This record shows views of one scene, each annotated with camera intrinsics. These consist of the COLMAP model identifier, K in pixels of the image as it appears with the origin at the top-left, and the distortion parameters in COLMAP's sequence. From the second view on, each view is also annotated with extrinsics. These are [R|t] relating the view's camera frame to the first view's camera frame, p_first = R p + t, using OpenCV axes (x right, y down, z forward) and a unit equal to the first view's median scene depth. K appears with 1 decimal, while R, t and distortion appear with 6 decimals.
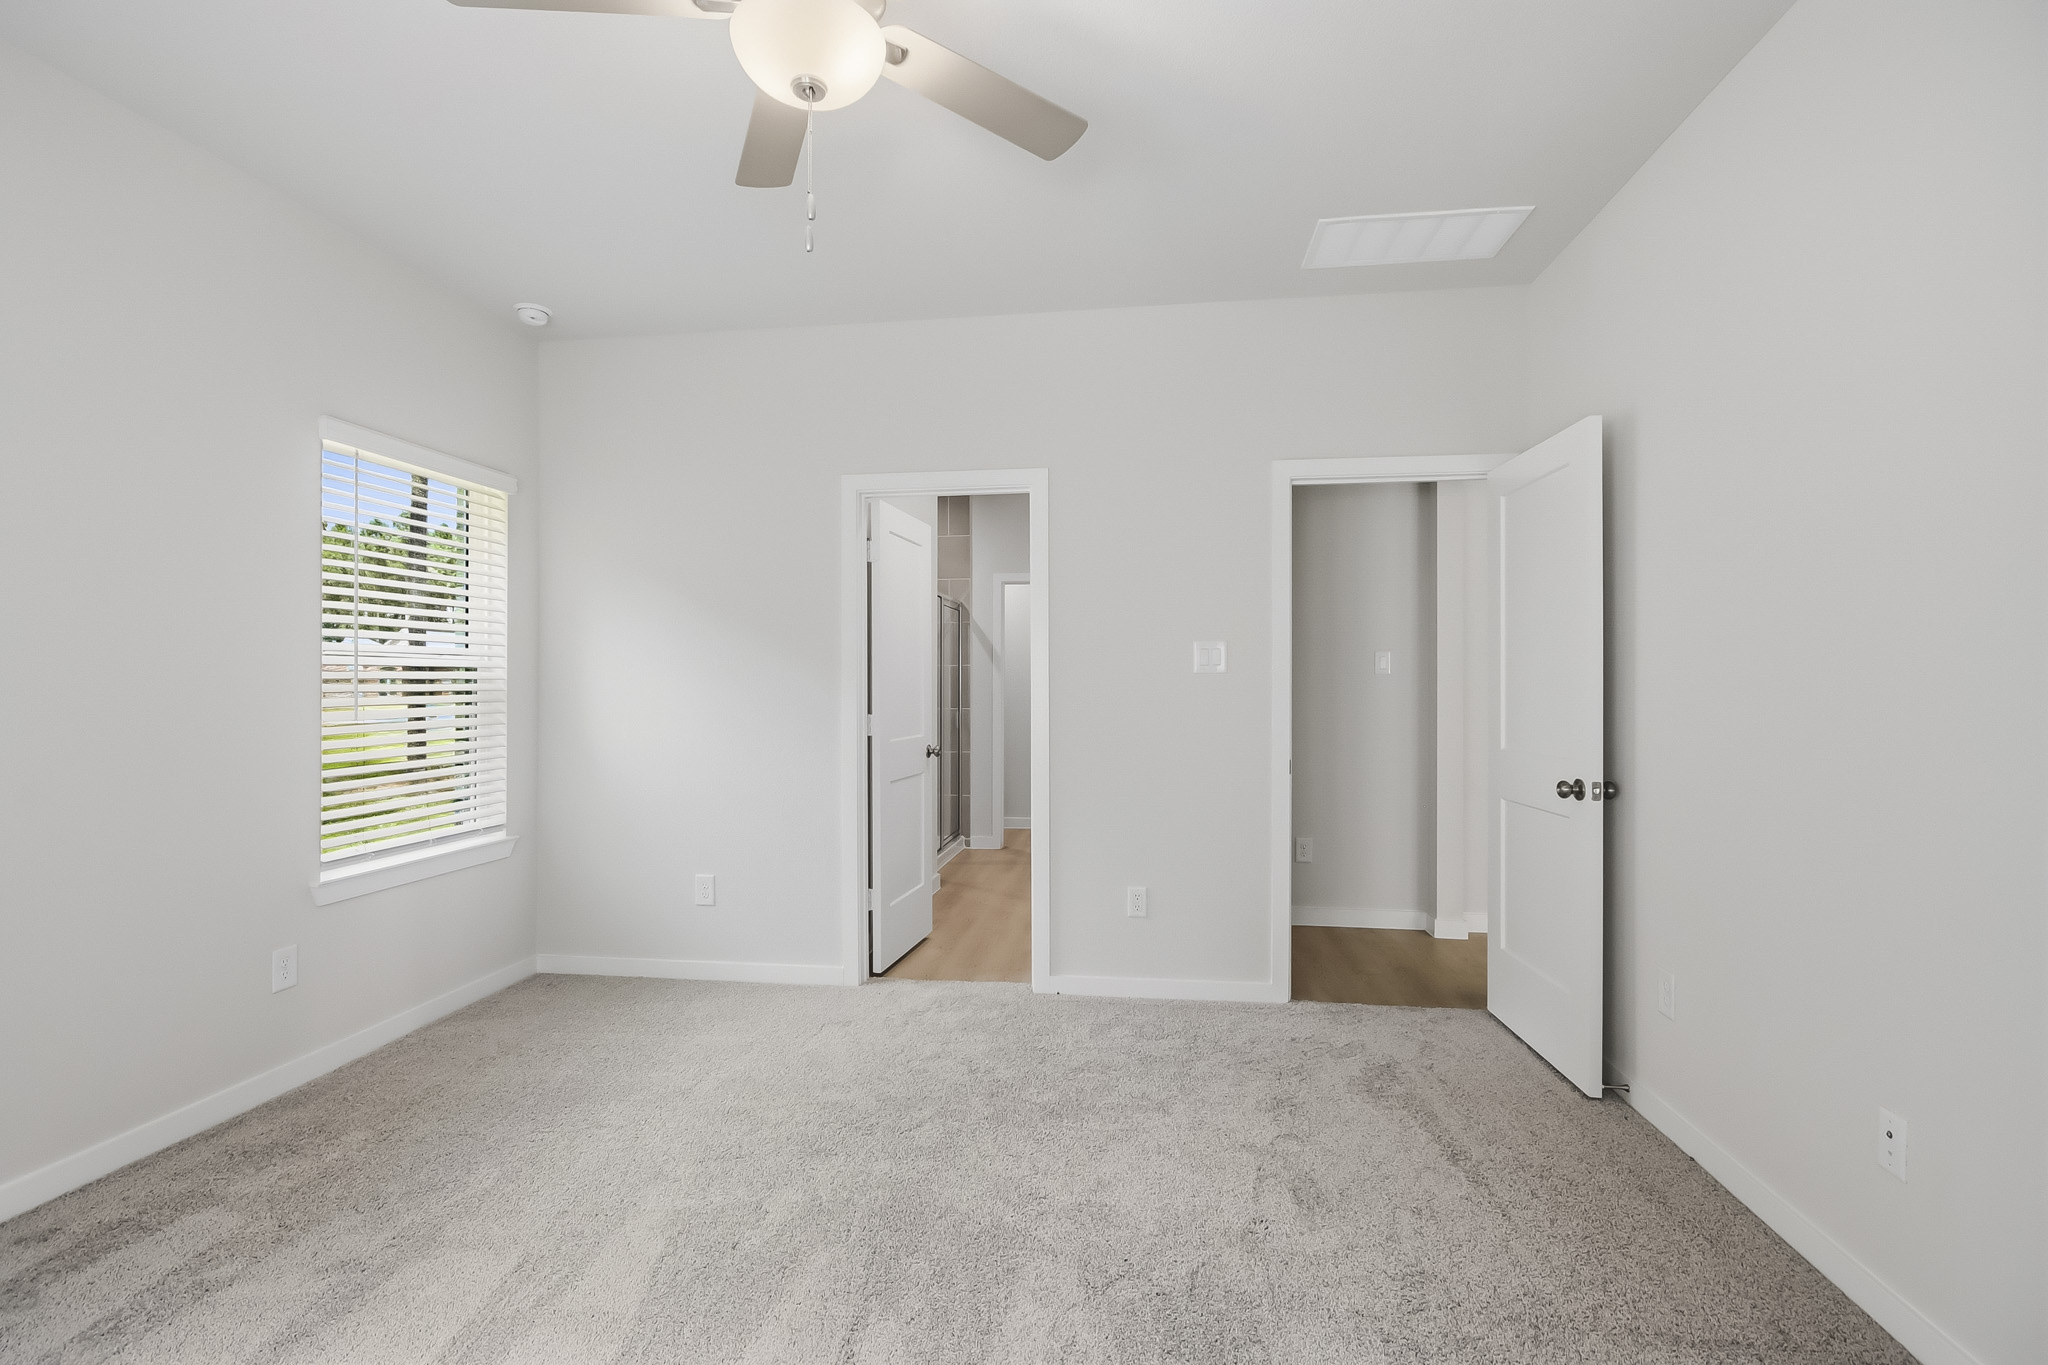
lens RADIAL K [[975.3, 0, 1024.4], [0, 975.3, 682.6], [0, 0, 1]] dist [-0.005194, -0.000755]
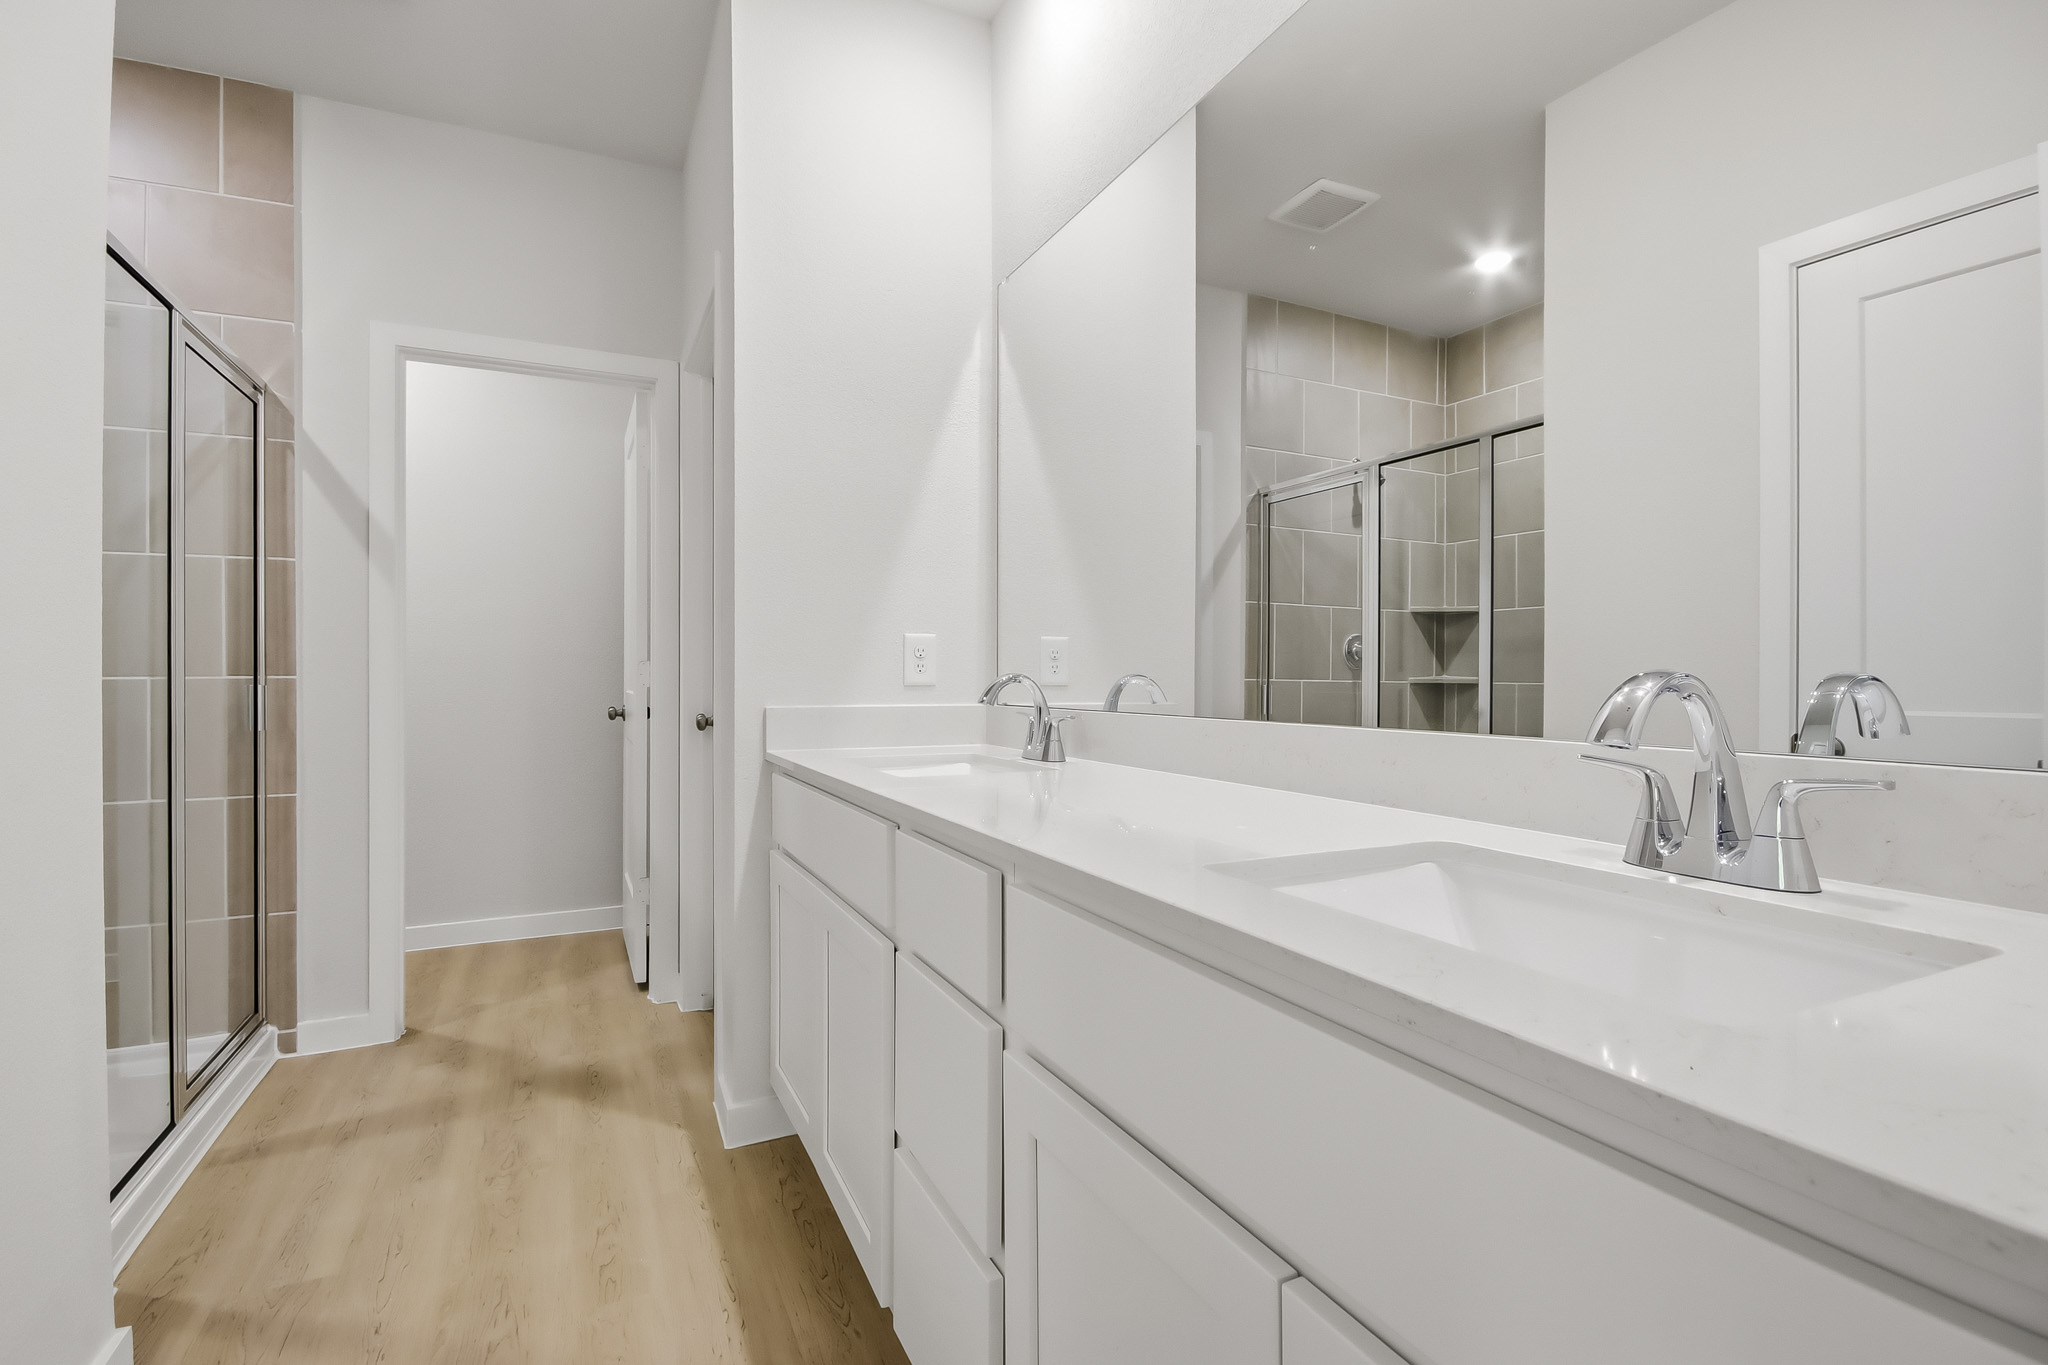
lens RADIAL K [[975.3, 0, 1025.7], [0, 975.3, 678.2], [0, 0, 1]] dist [-0.005194, -0.000755]
pose [[0.831451, -0.001575, 0.555596, -0.030241], [-0.001597, 0.999985, 0.005224, 0.025038], [-0.555596, -0.005231, 0.831436, 0.539724]]
